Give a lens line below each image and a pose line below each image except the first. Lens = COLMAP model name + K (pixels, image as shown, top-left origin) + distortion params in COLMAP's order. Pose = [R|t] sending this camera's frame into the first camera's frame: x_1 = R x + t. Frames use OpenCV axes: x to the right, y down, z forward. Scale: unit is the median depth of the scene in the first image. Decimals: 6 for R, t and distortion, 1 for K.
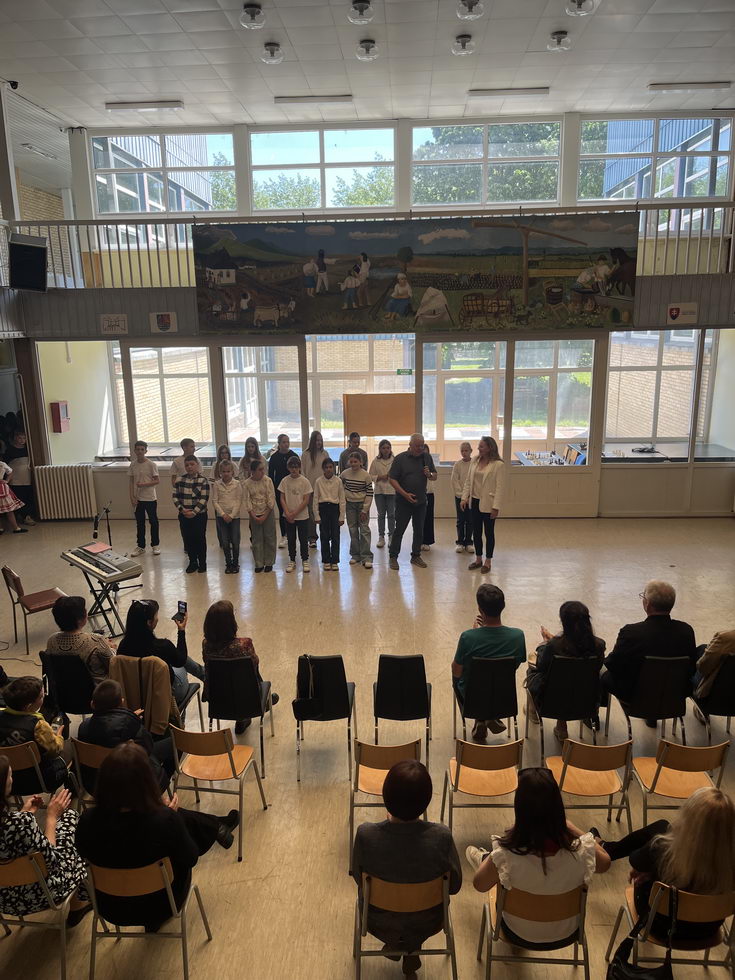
lens RADIAL K [[744.0, 0, 368.1], [0, 744.0, 496.3], [0, 0, 1]] dist [0.043839, -0.057163]
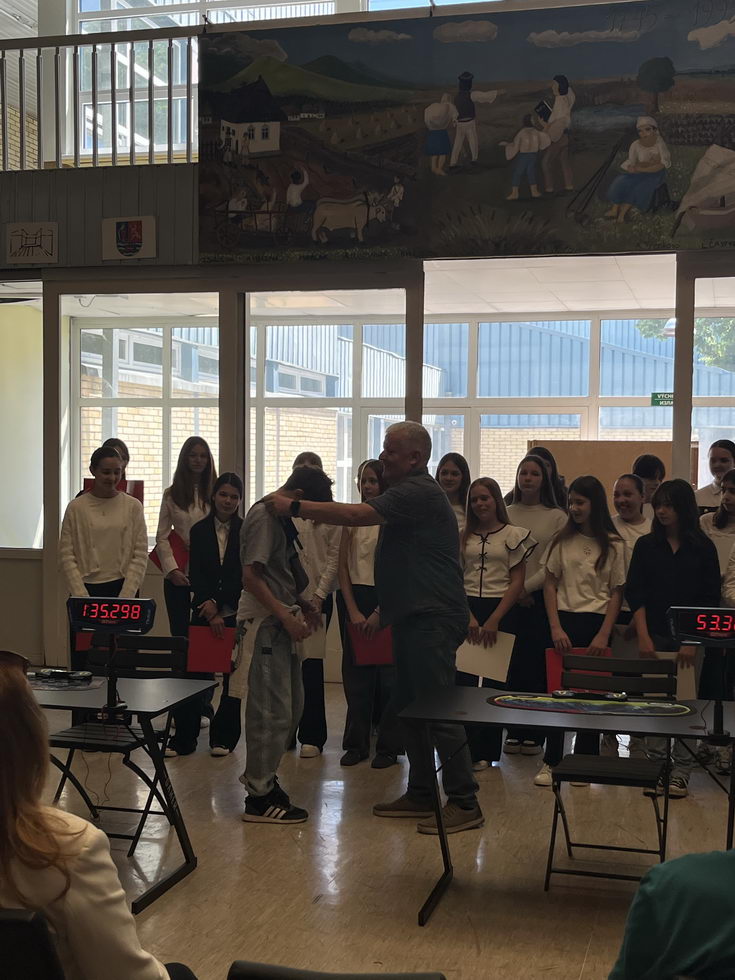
lens RADIAL K [[1297.9, 0, 389.2], [0, 1297.9, 502.4], [0, 0, 1]] dist [0.037799, 0.000000]
pose [[0.978652, 0.035280, -0.202475, 0.059516], [-0.073467, 0.980116, -0.184322, 0.070614], [0.191947, 0.195262, 0.961784, 0.285943]]
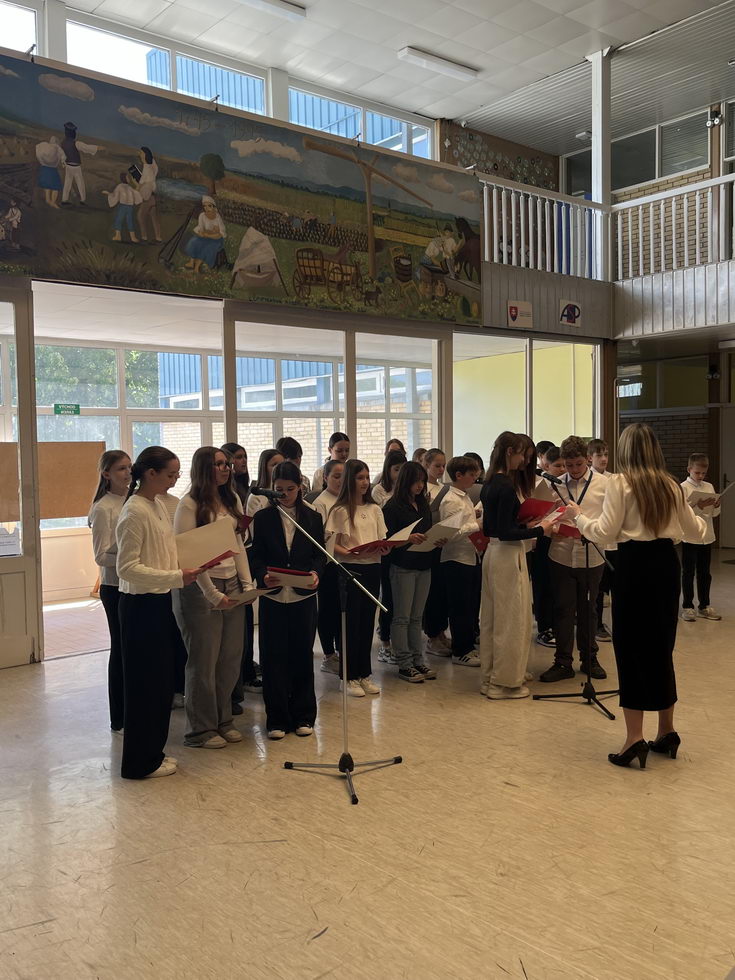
lens RADIAL K [[908.4, 0, 373.4], [0, 908.4, 500.4], [0, 0, 1]] dist [0.019290, 0.000000]
pose [[0.728223, -0.034153, 0.684489, -0.350952], [0.164603, 0.978239, -0.126310, 0.042008], [-0.665280, 0.204651, 0.717998, 0.453748]]
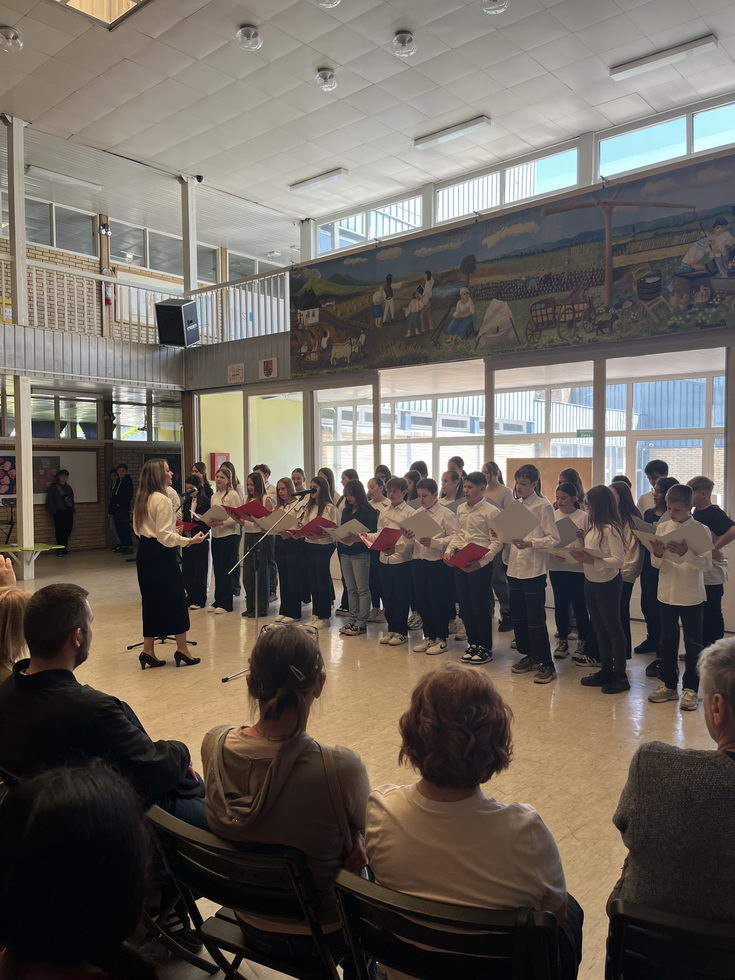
lens RADIAL K [[744.0, 0, 375.3], [0, 744.0, 494.6], [0, 0, 1]] dist [0.043839, -0.057163]
pose [[0.790806, 0.037112, -0.610940, 0.473399], [-0.148452, 0.979986, -0.132627, 0.046378], [0.593791, 0.195578, 0.780488, 0.346191]]
